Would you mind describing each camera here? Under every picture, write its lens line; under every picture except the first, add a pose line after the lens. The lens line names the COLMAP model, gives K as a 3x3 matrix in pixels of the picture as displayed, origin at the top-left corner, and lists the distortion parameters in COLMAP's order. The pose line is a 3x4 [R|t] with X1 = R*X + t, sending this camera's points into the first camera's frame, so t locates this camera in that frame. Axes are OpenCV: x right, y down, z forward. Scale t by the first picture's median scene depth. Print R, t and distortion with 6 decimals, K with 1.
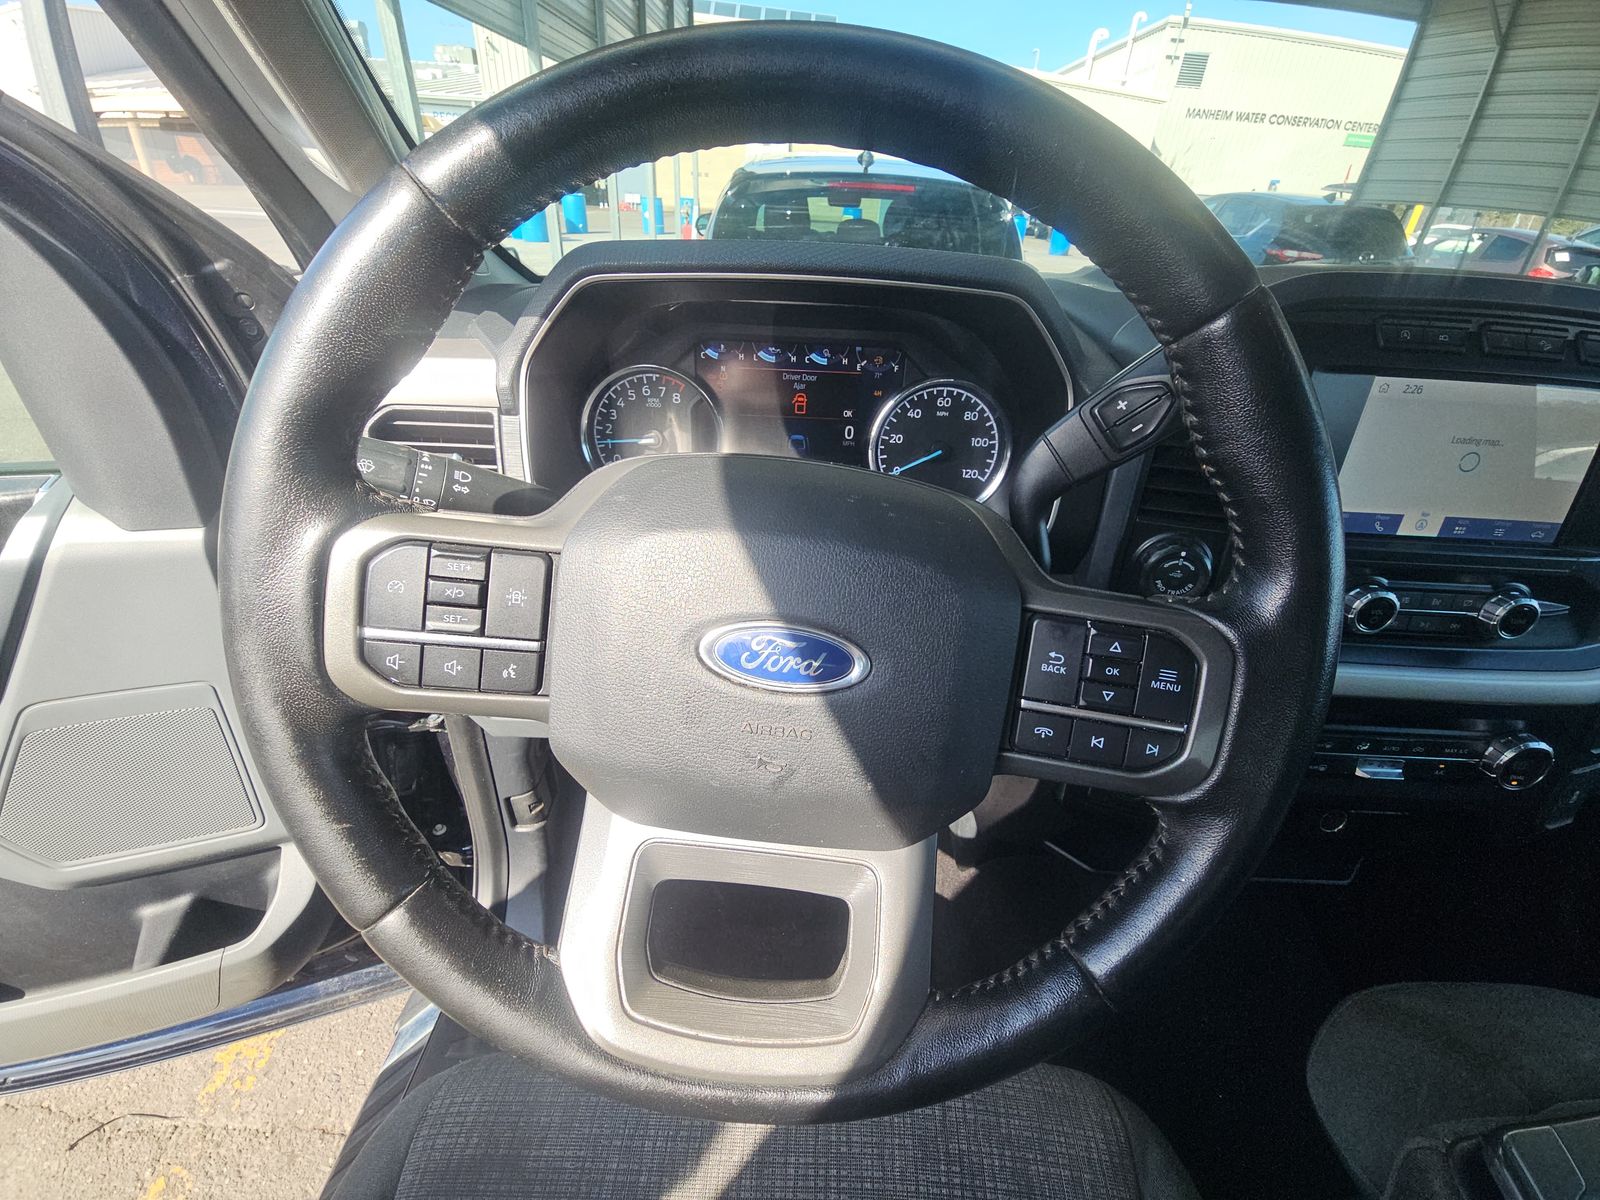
lens RADIAL K [[646.7, 0, 804.6], [0, 646.7, 594.5], [0, 0, 1]] dist [0.009934, -0.000440]
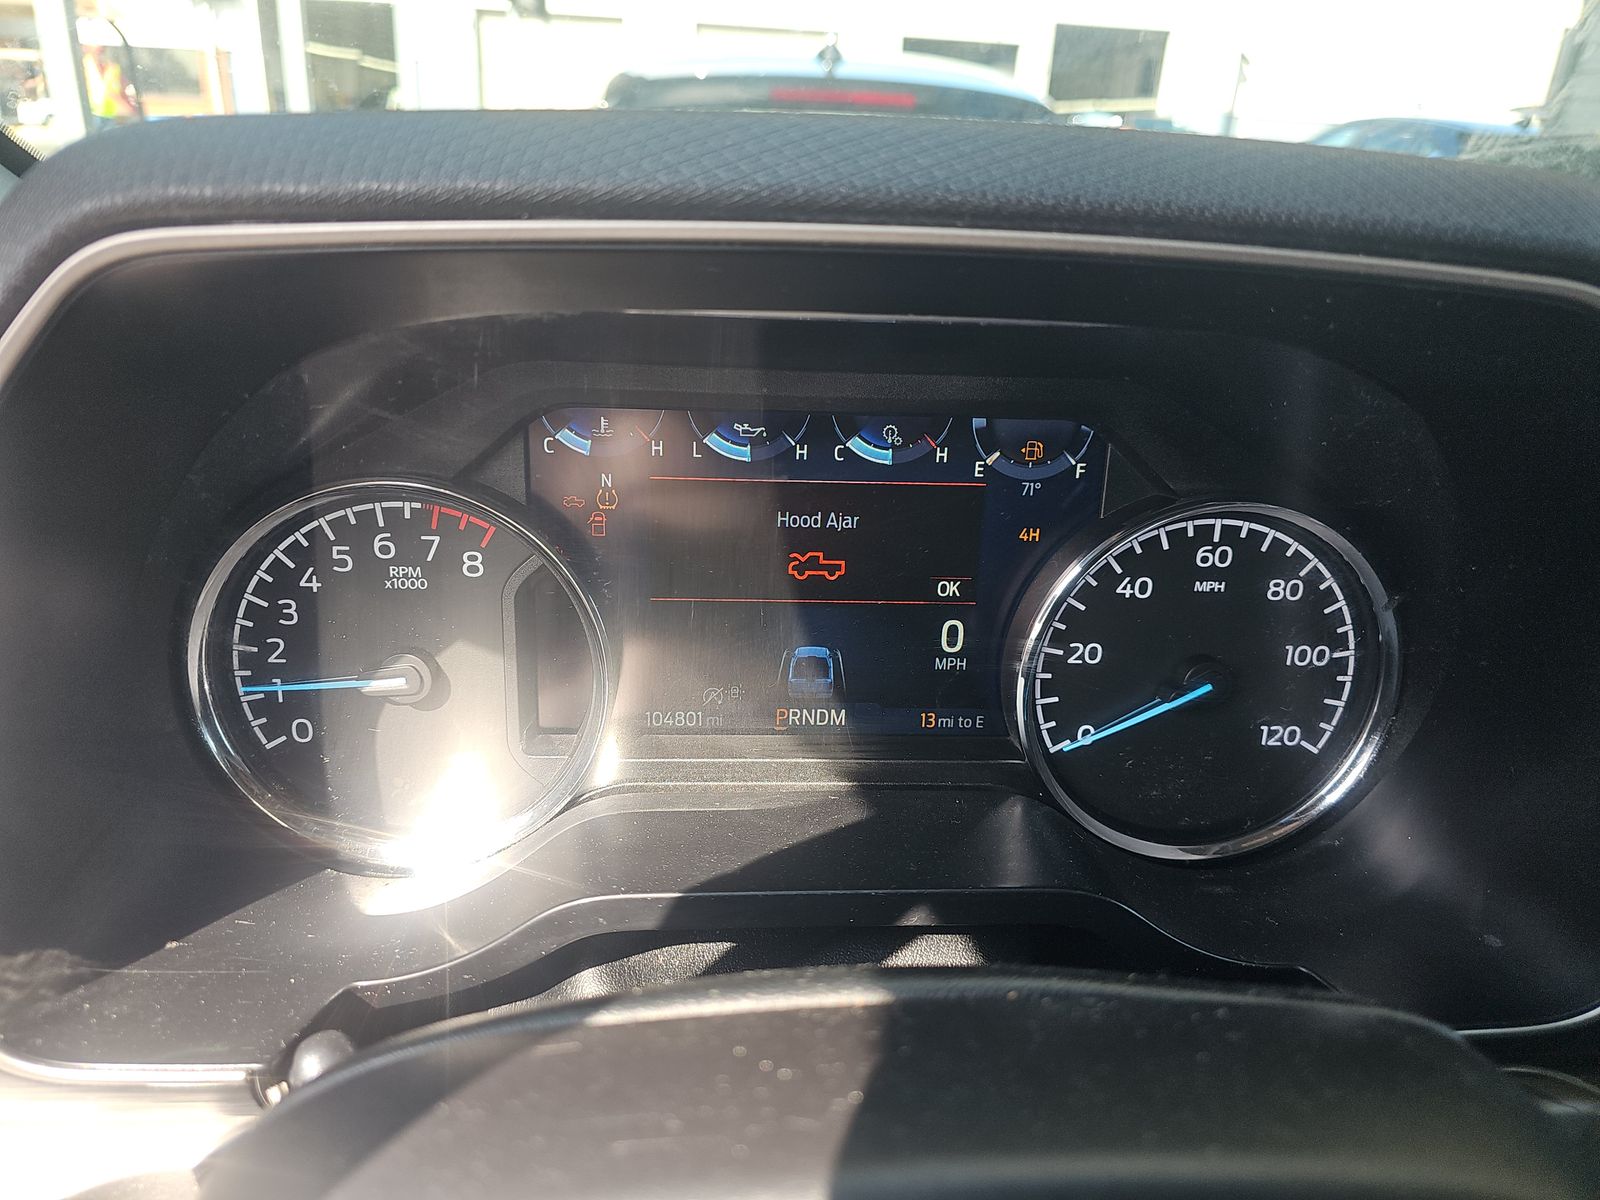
lens RADIAL K [[1084.5, 0, 799.8], [0, 1084.5, 599.8], [0, 0, 1]] dist [0.024961, -0.008466]
pose [[0.997587, -0.028166, 0.063459, -0.044463], [0.036723, 0.989752, -0.137996, -0.149276], [-0.058922, 0.139993, 0.988398, 0.309962]]
